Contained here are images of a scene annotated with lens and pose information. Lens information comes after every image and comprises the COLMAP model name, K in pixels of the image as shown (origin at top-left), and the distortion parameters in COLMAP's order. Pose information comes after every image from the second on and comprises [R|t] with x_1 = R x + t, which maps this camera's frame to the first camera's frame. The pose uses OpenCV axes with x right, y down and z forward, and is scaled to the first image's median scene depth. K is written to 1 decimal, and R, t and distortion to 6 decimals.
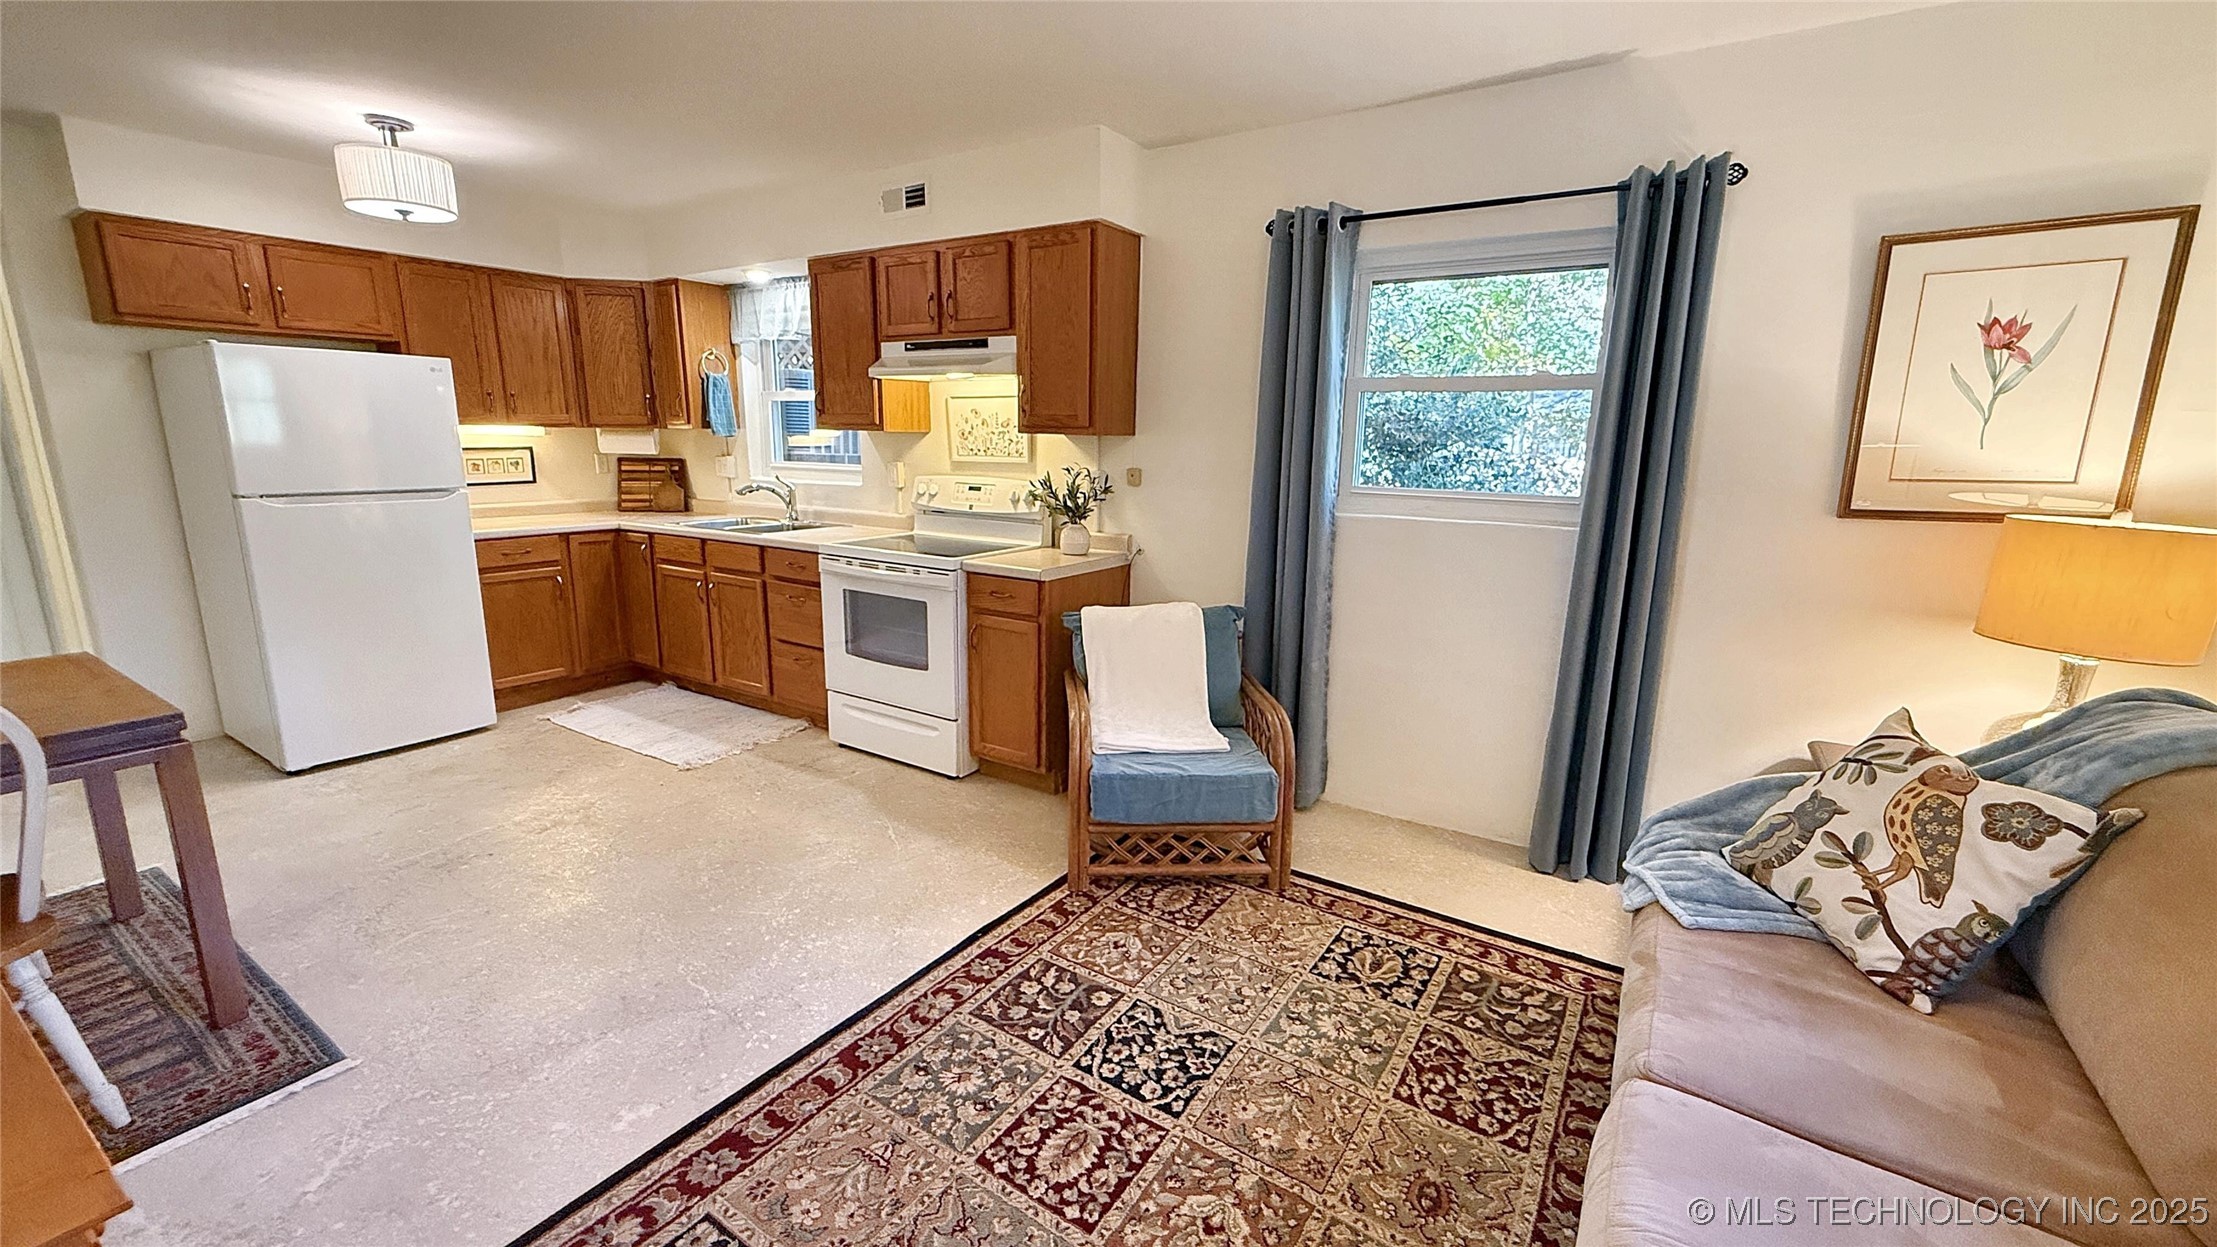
lens RADIAL K [[884.1, 0, 1114.6], [0, 884.1, 622.3], [0, 0, 1]] dist [0.000147, -0.000276]
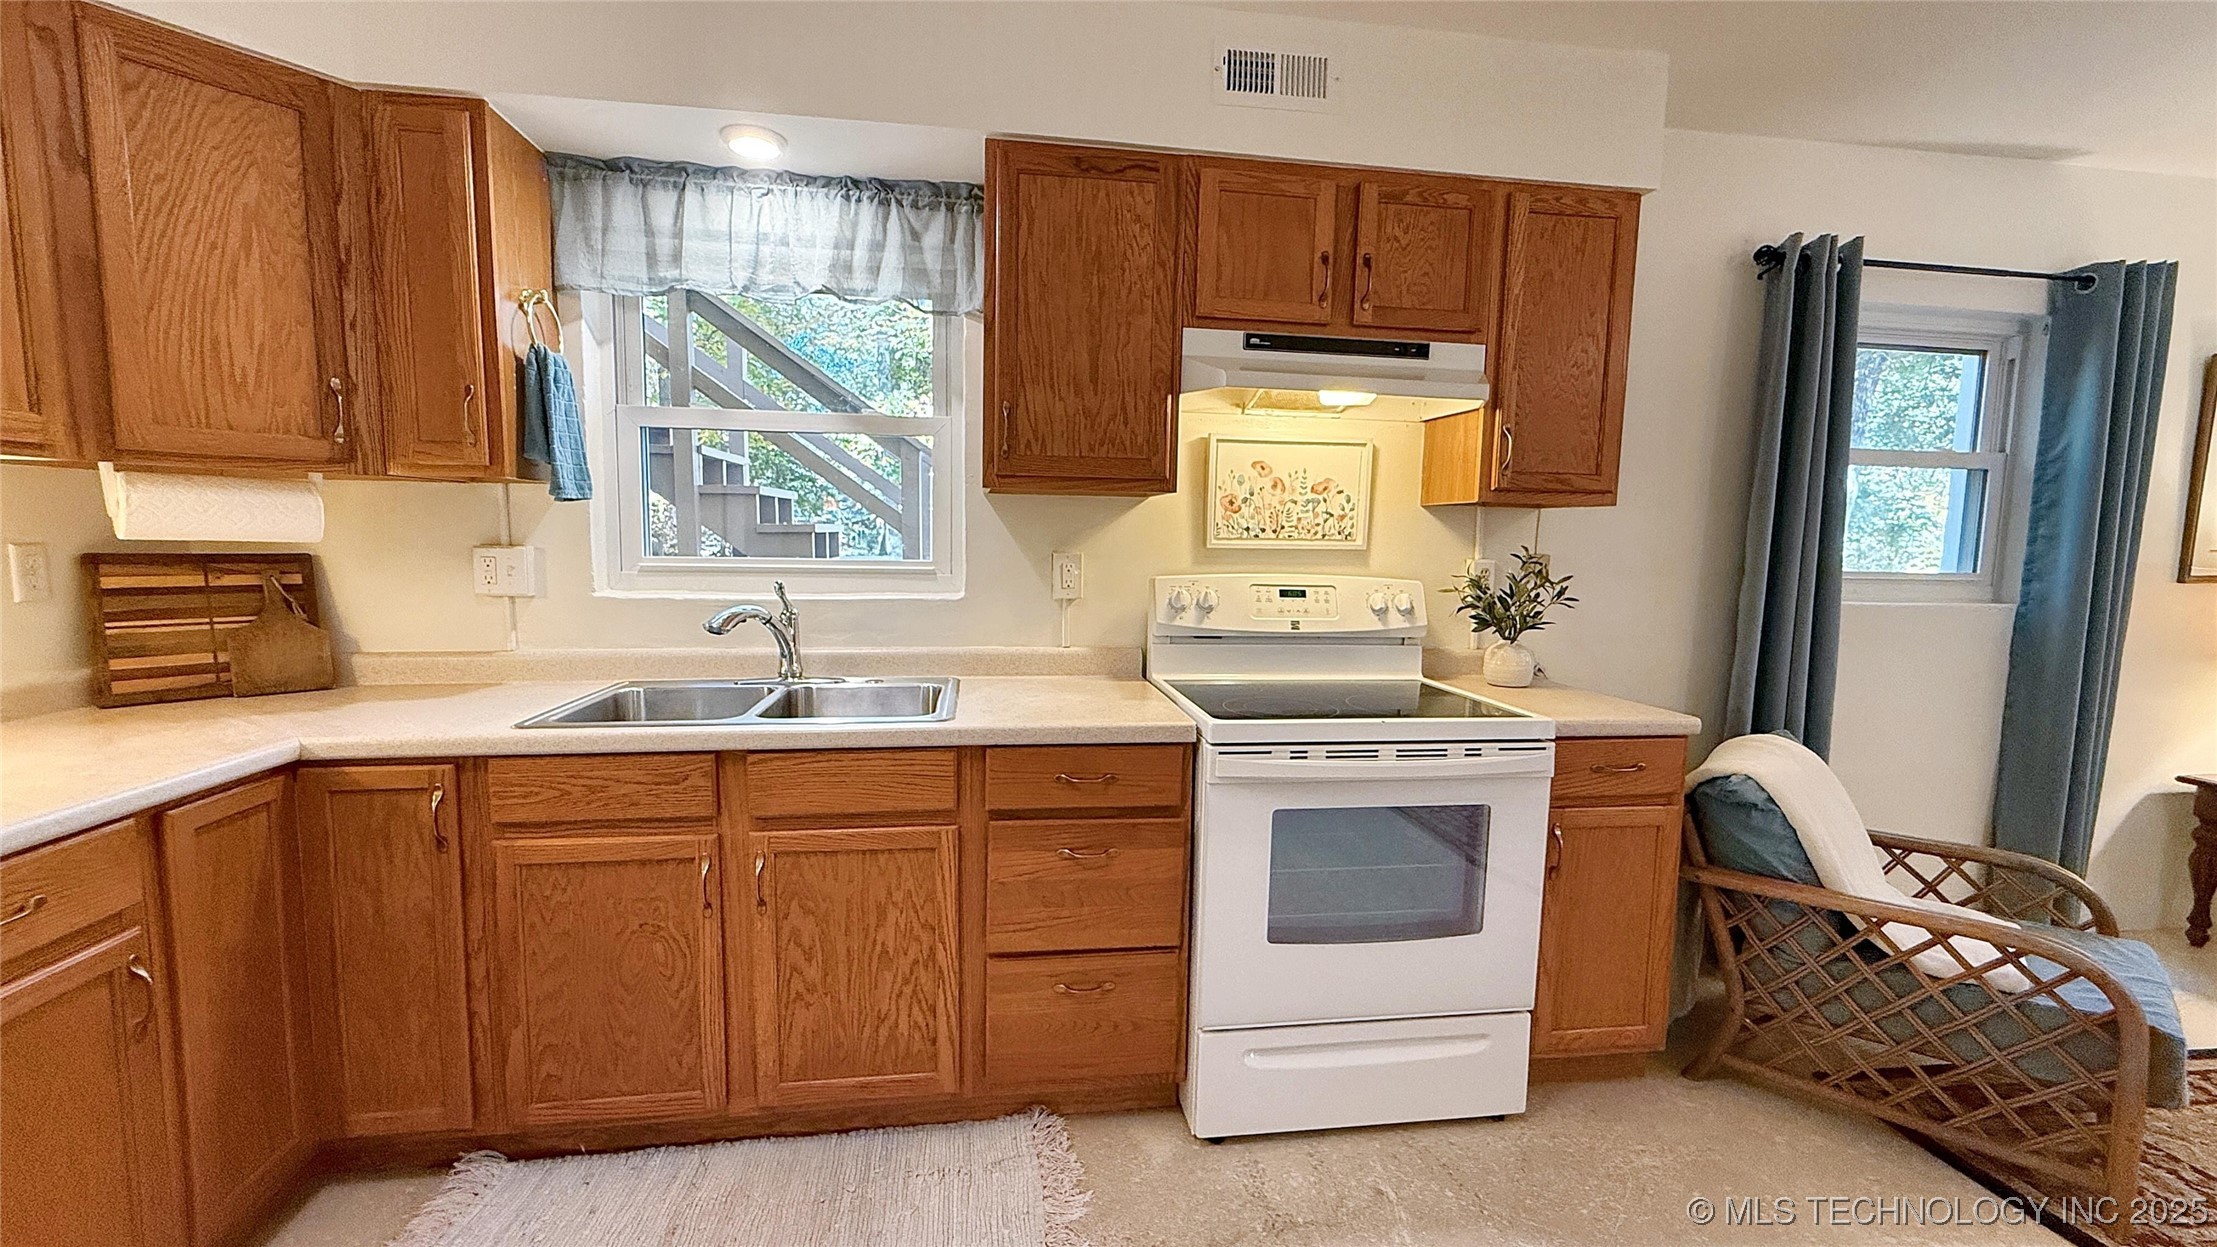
lens RADIAL K [[884.1, 0, 1101.7], [0, 884.1, 622.5], [0, 0, 1]] dist [0.000147, -0.000276]
pose [[0.757534, -0.065473, 0.649504, -0.640360], [0.129654, 0.990226, -0.051399, -0.118604], [-0.639790, 0.123147, 0.758619, 0.637945]]
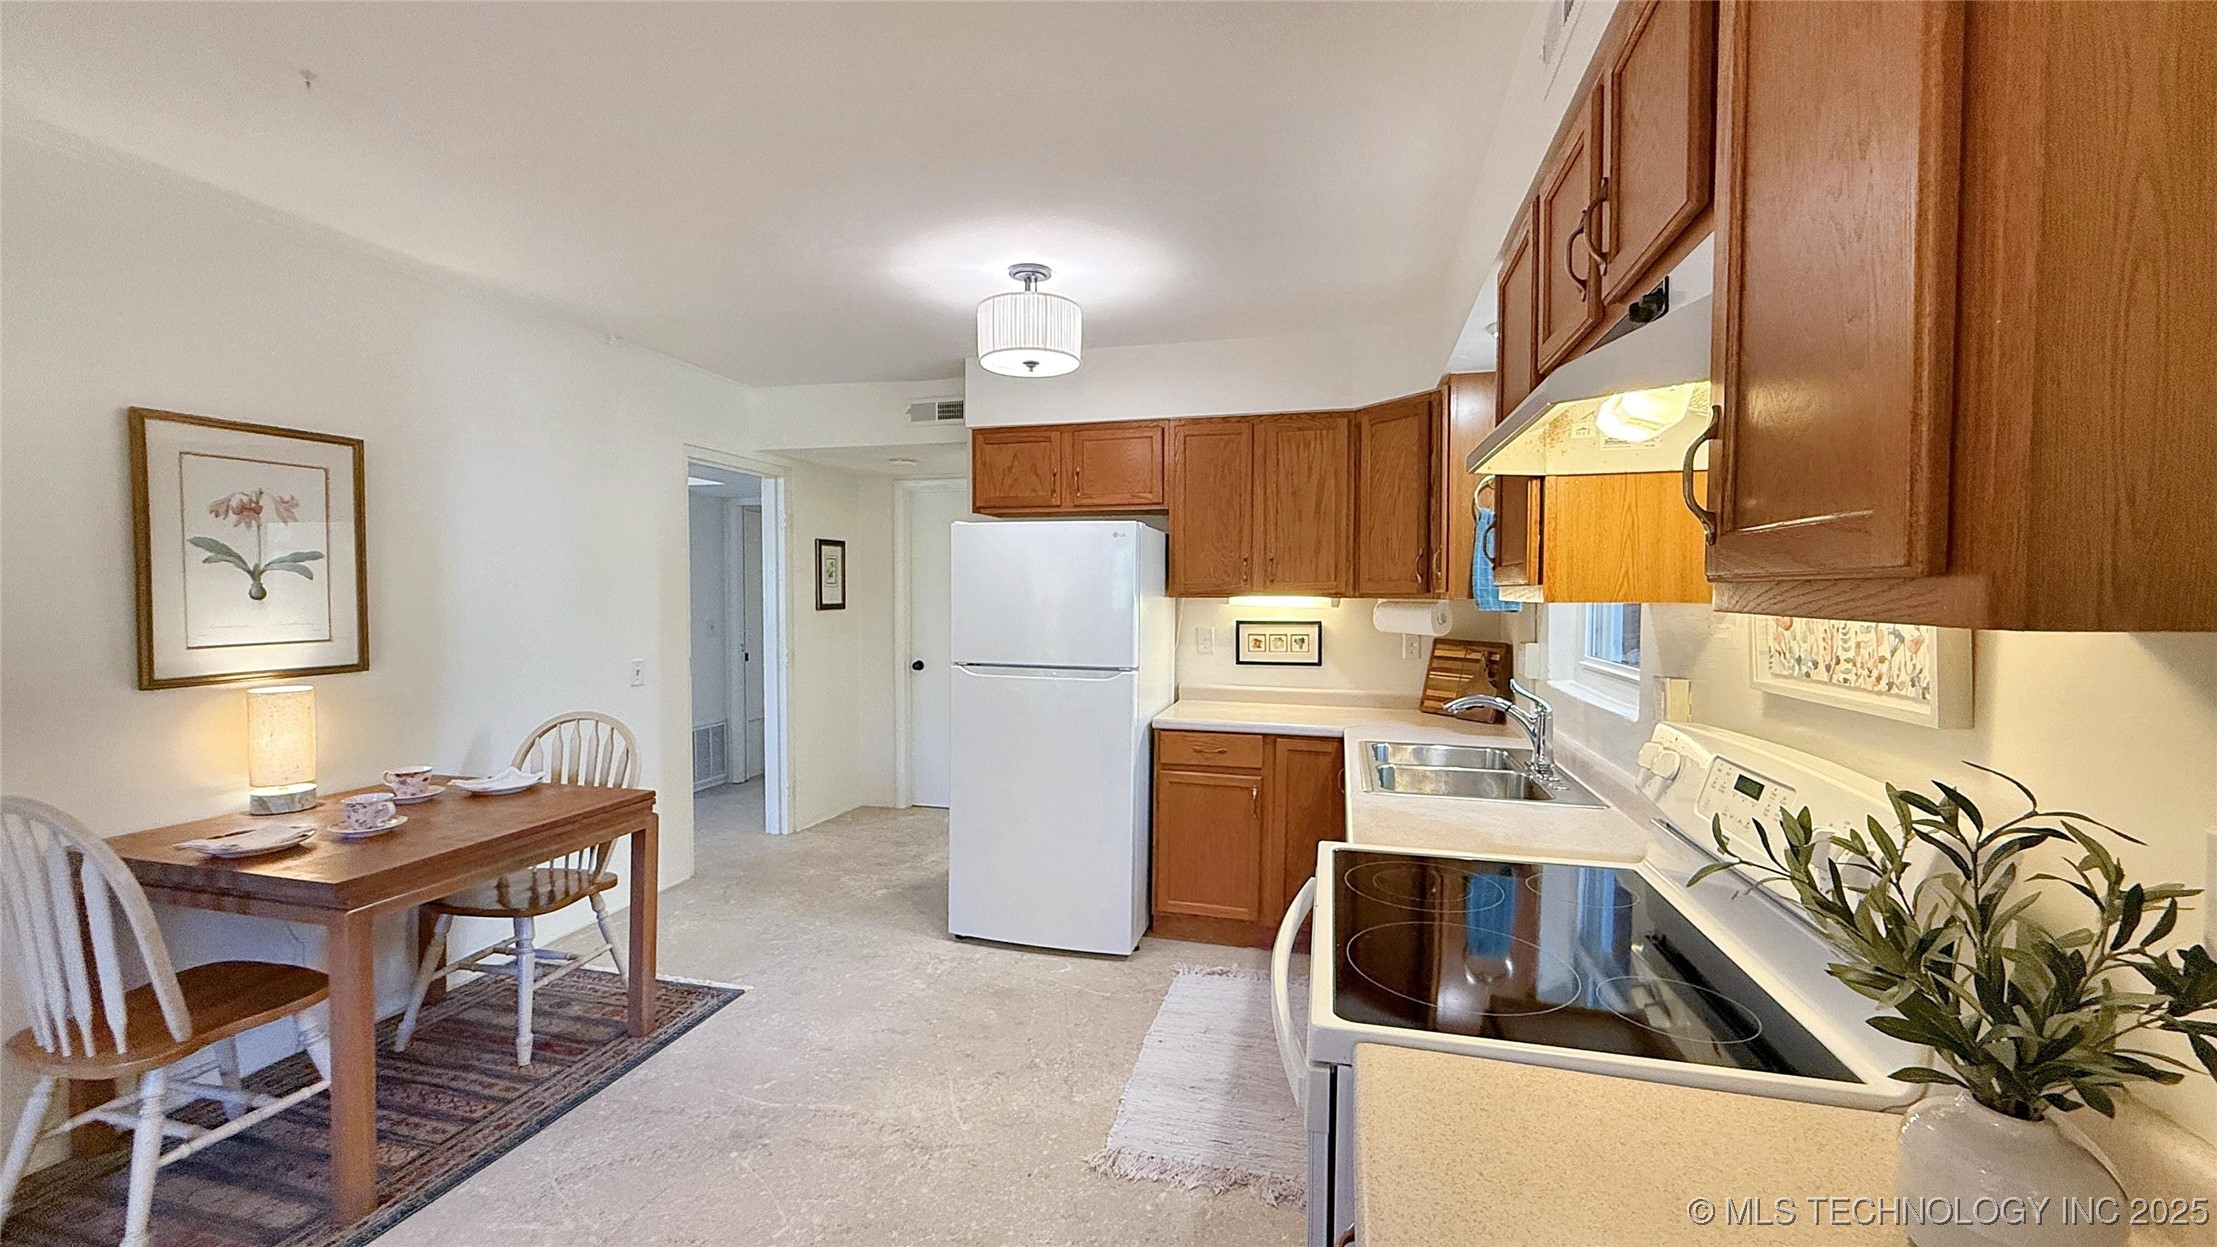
lens RADIAL K [[884.1, 0, 1097.7], [0, 884.1, 624.8], [0, 0, 1]] dist [0.000147, -0.000276]
pose [[0.298087, 0.022571, -0.954272, 0.062162], [-0.199606, 0.979092, -0.039193, -0.149788], [0.933435, 0.202161, 0.296360, 0.692617]]
